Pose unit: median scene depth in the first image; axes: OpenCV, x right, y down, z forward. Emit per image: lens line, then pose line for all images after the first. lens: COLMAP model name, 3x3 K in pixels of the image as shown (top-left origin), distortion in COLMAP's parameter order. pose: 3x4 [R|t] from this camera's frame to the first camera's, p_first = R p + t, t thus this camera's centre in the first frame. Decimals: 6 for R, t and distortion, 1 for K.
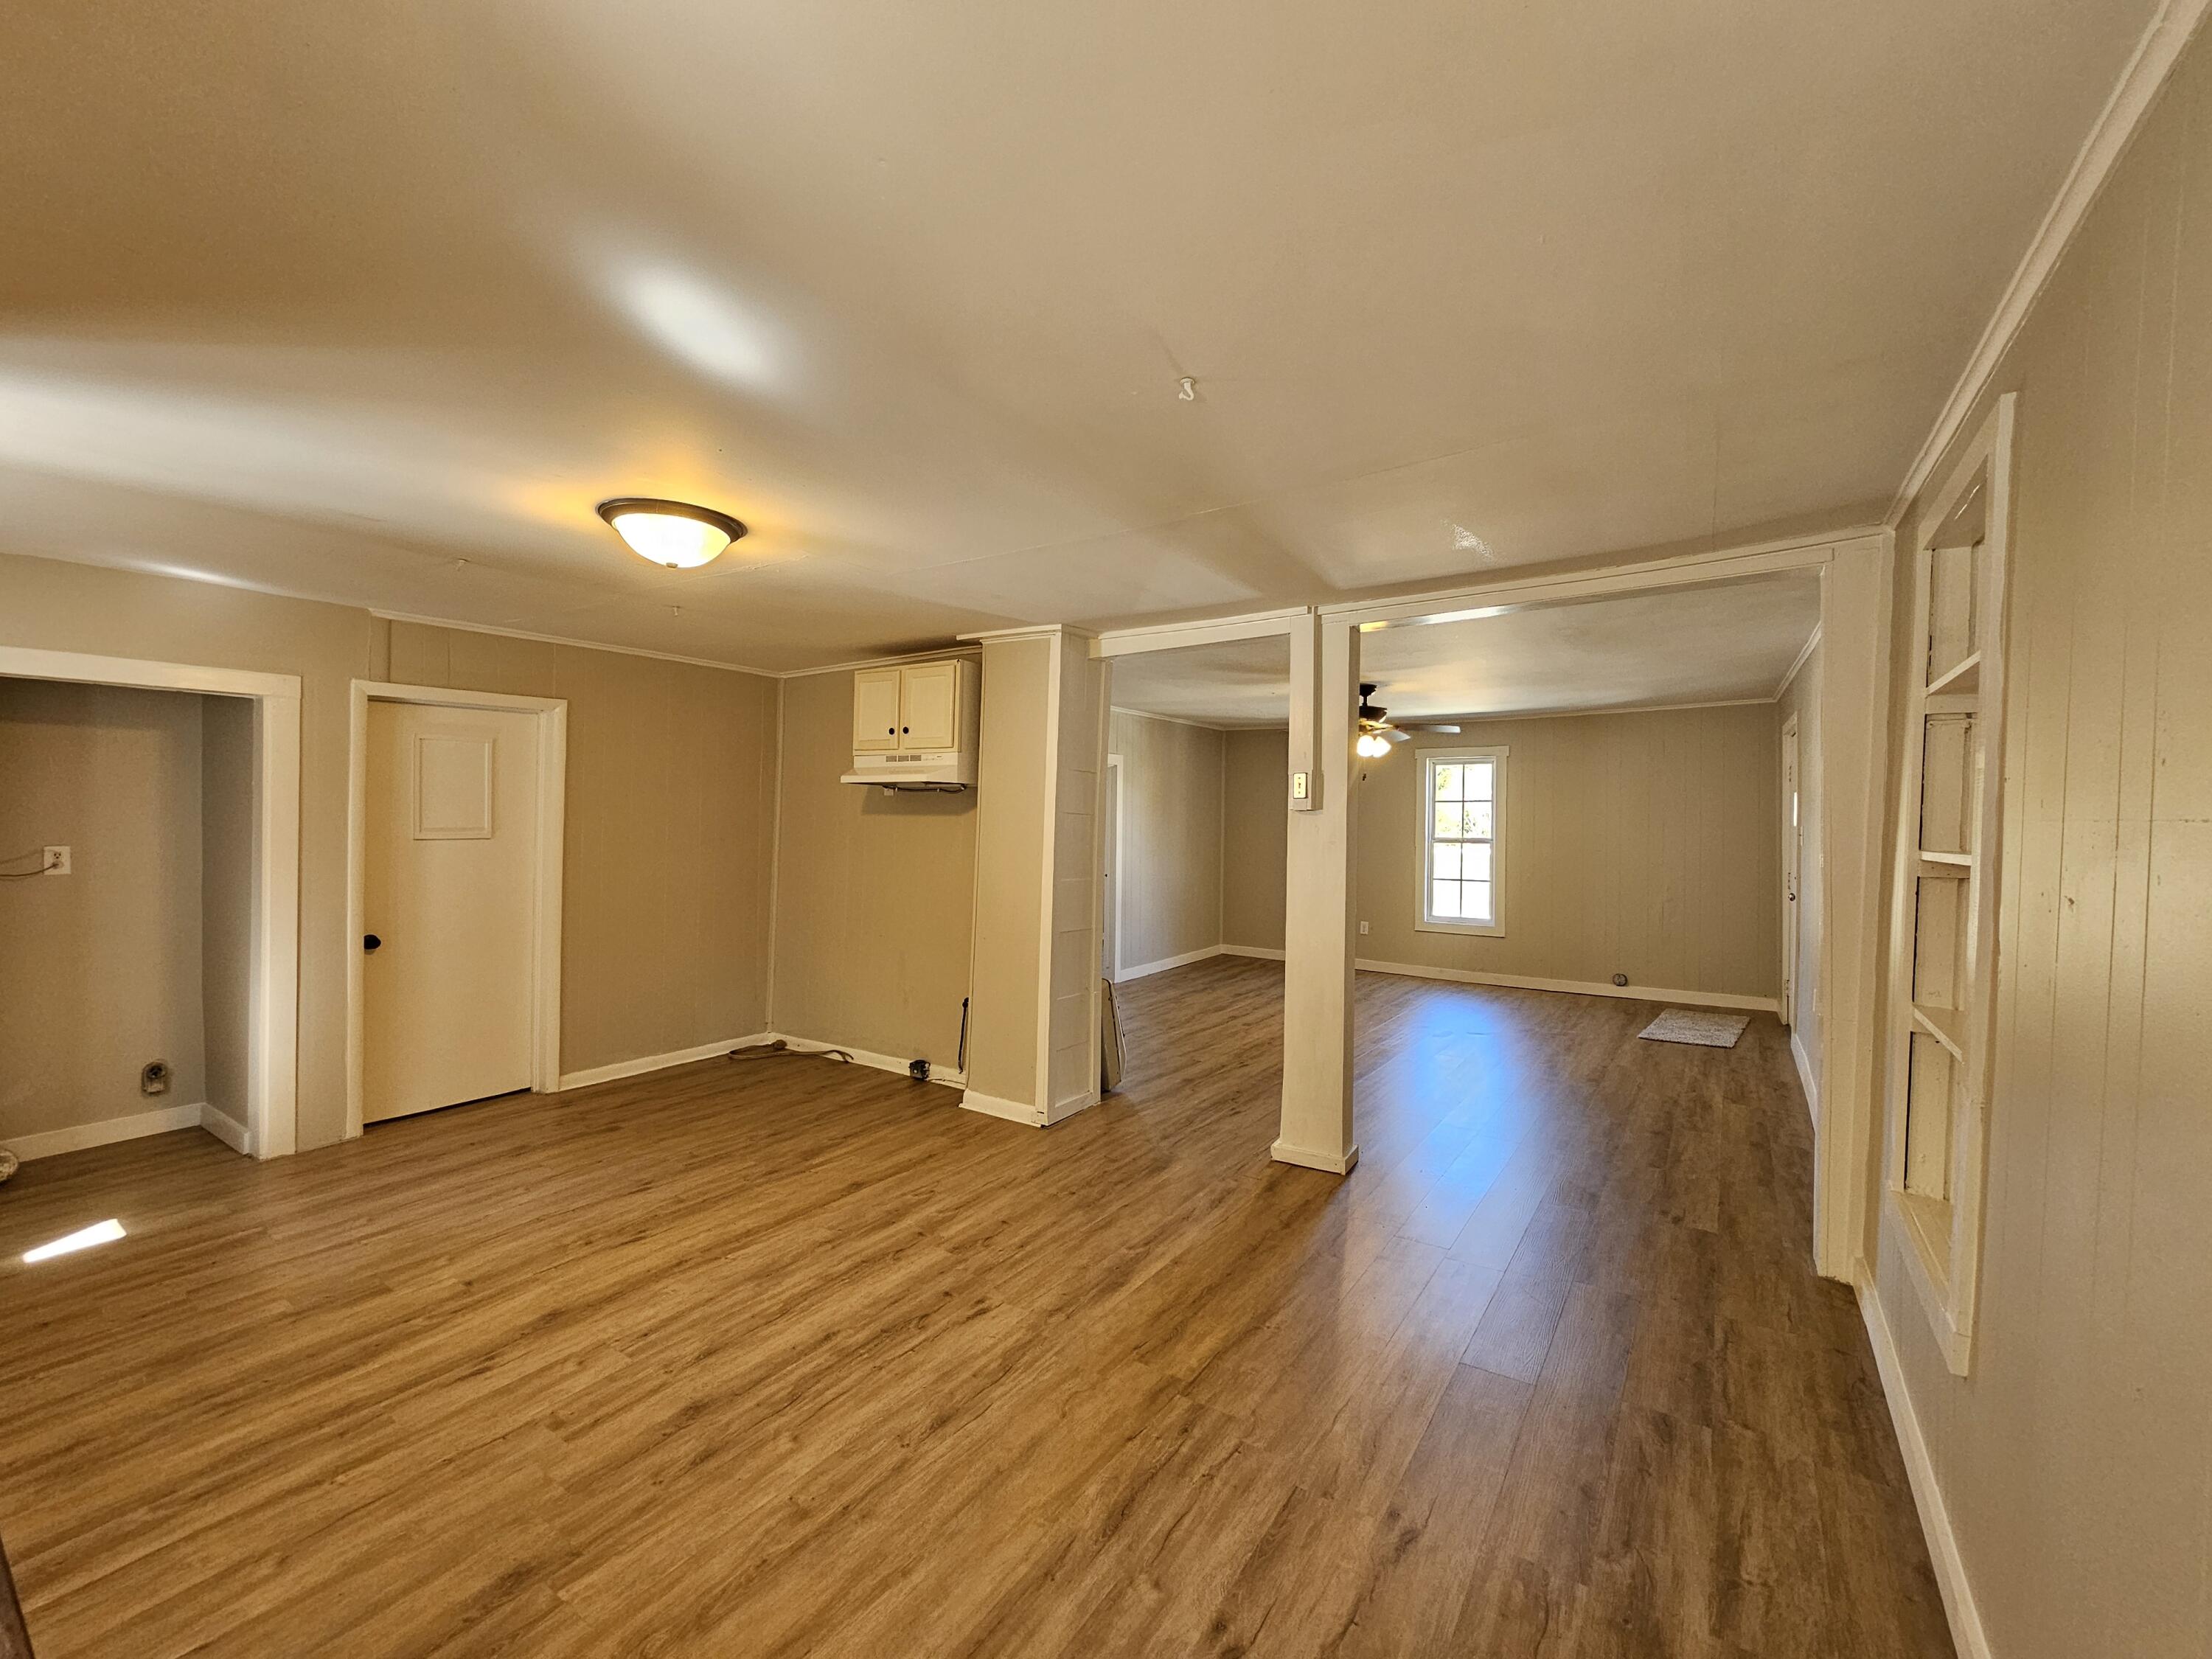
lens RADIAL K [[909.5, 0, 1108.3], [0, 909.5, 818.2], [0, 0, 1]] dist [-0.001593, 0.000916]
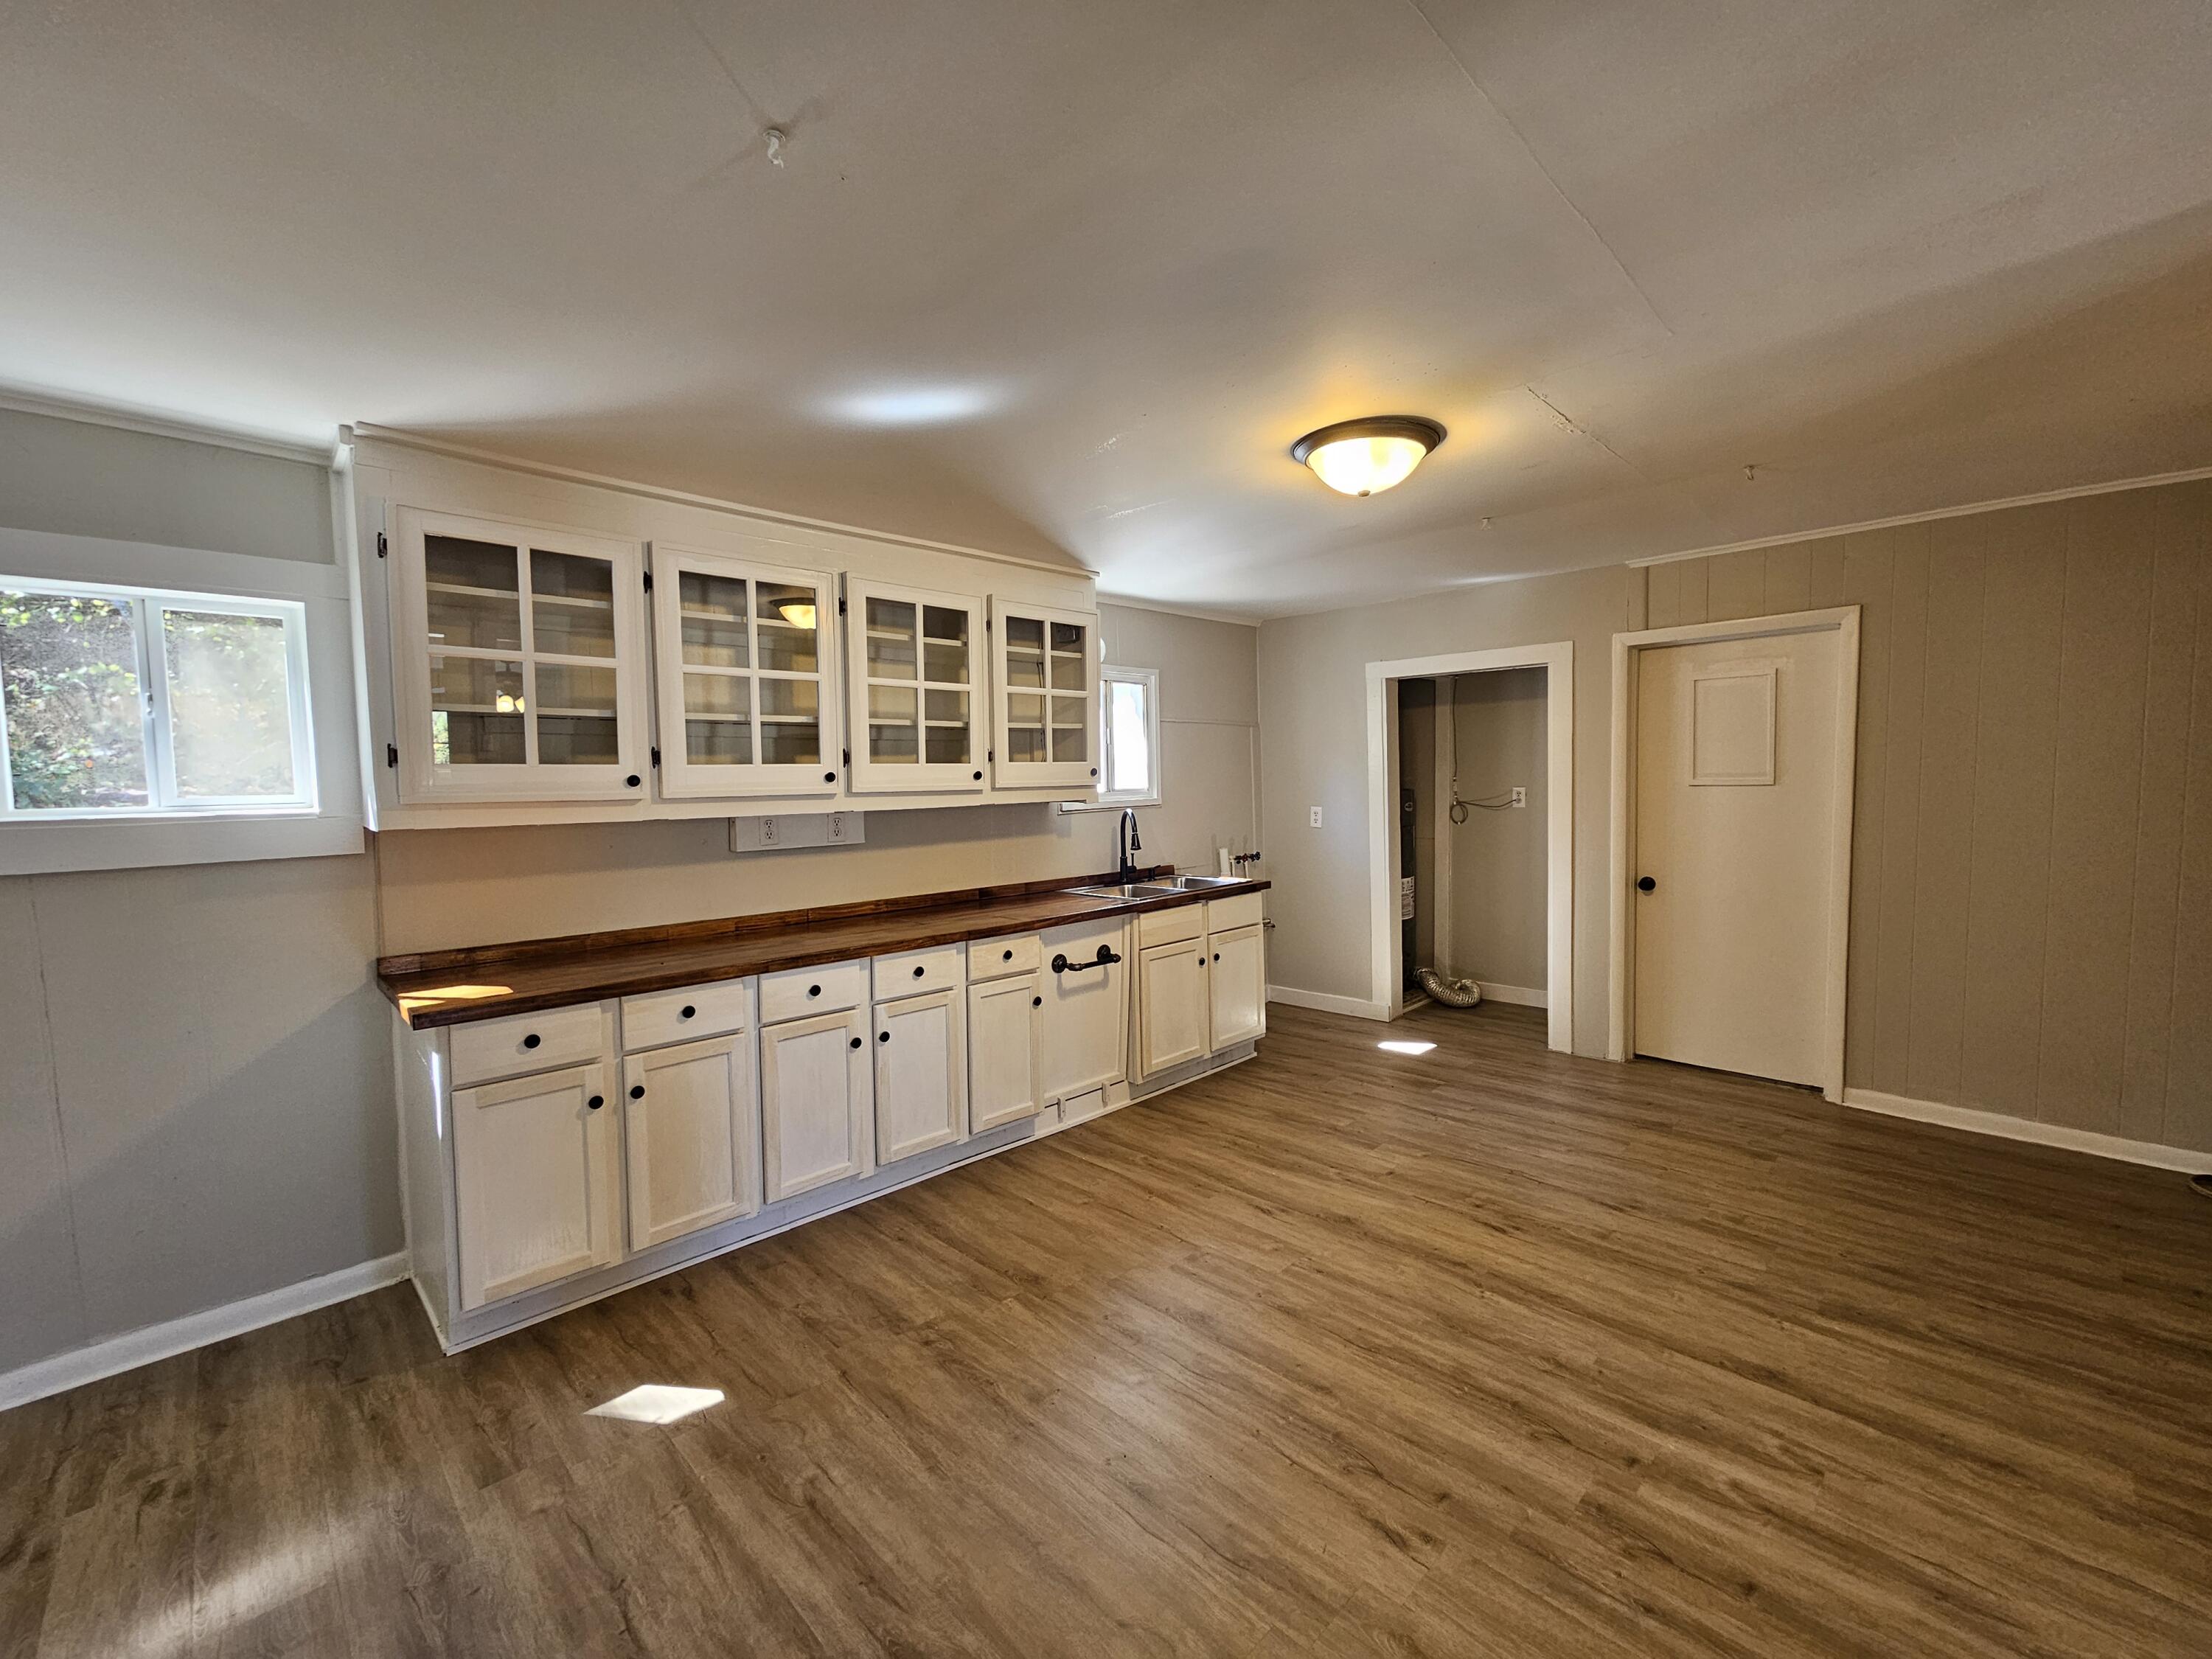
lens RADIAL K [[909.5, 0, 1108.3], [0, 909.5, 818.2], [0, 0, 1]] dist [-0.001593, 0.000916]
pose [[-0.189598, 0.047100, -0.980731, 0.427945], [0.018013, 0.998848, 0.044488, 0.005188], [0.981697, -0.009231, -0.190228, 0.793475]]
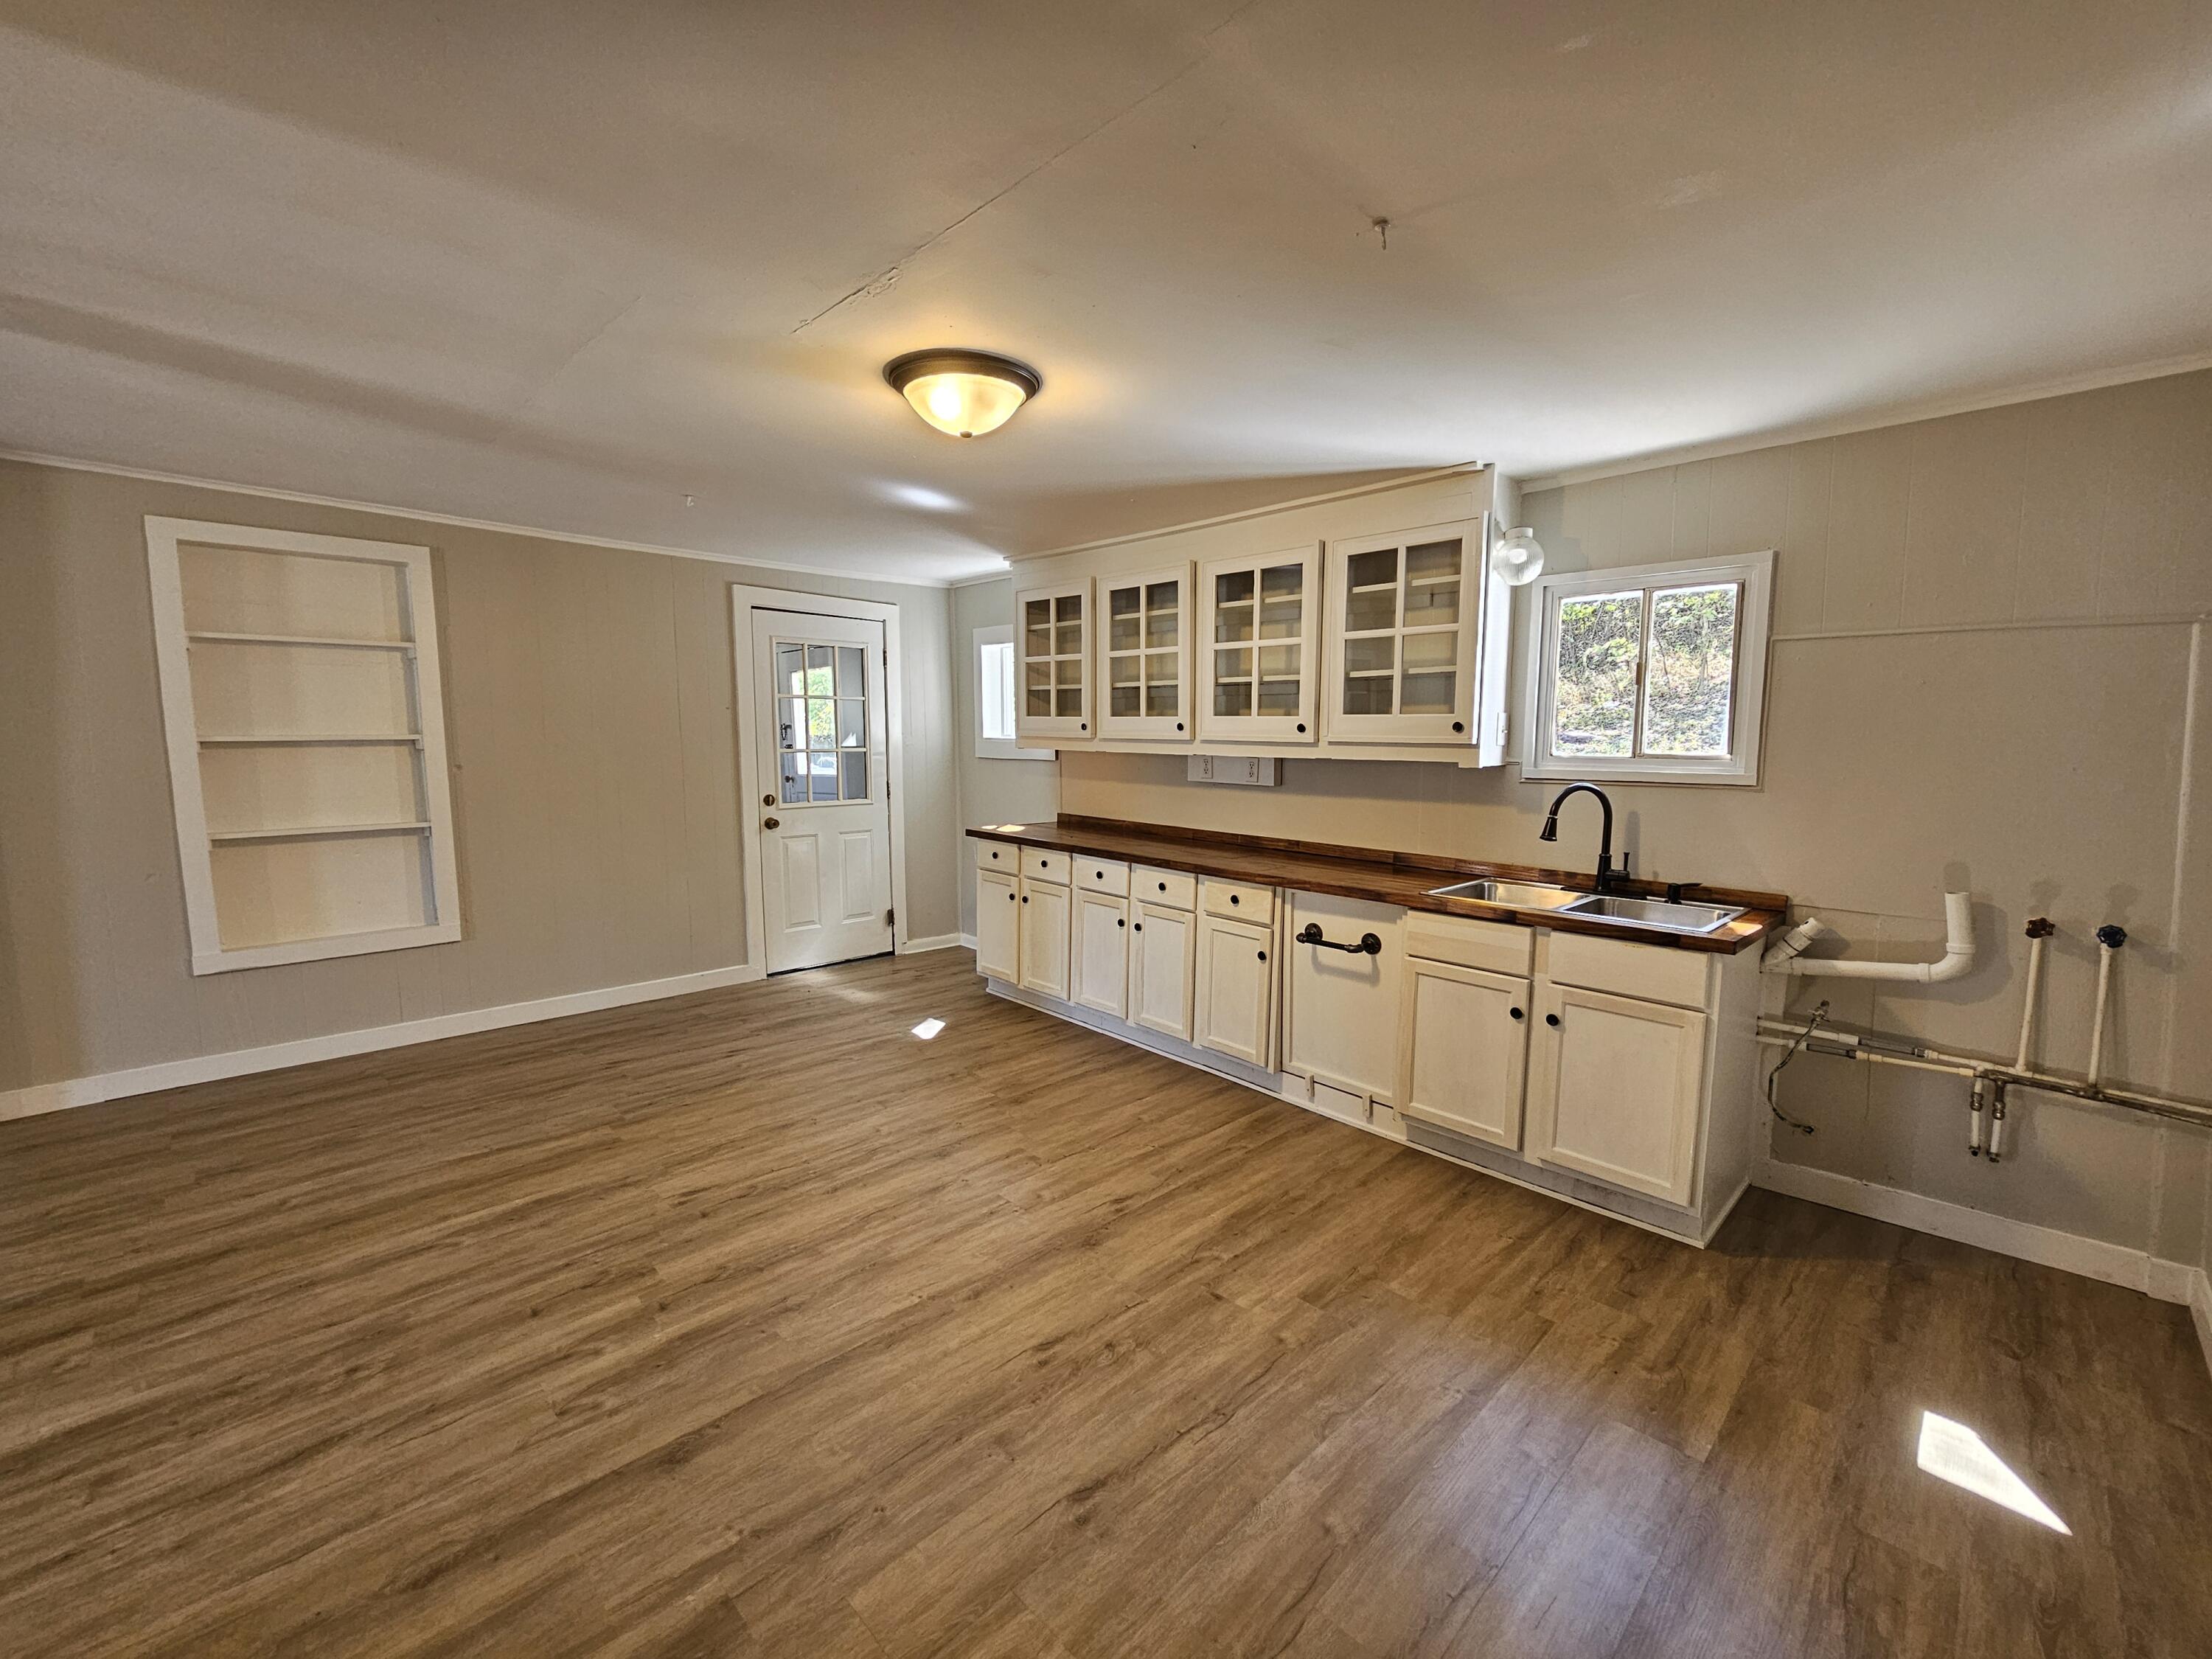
lens RADIAL K [[909.5, 0, 1108.3], [0, 909.5, 818.2], [0, 0, 1]] dist [-0.001593, 0.000916]
pose [[-0.981248, -0.030621, 0.190299, -0.682374], [-0.012352, 0.995261, 0.096454, 0.004859], [-0.192351, 0.092295, -0.976976, 1.617677]]
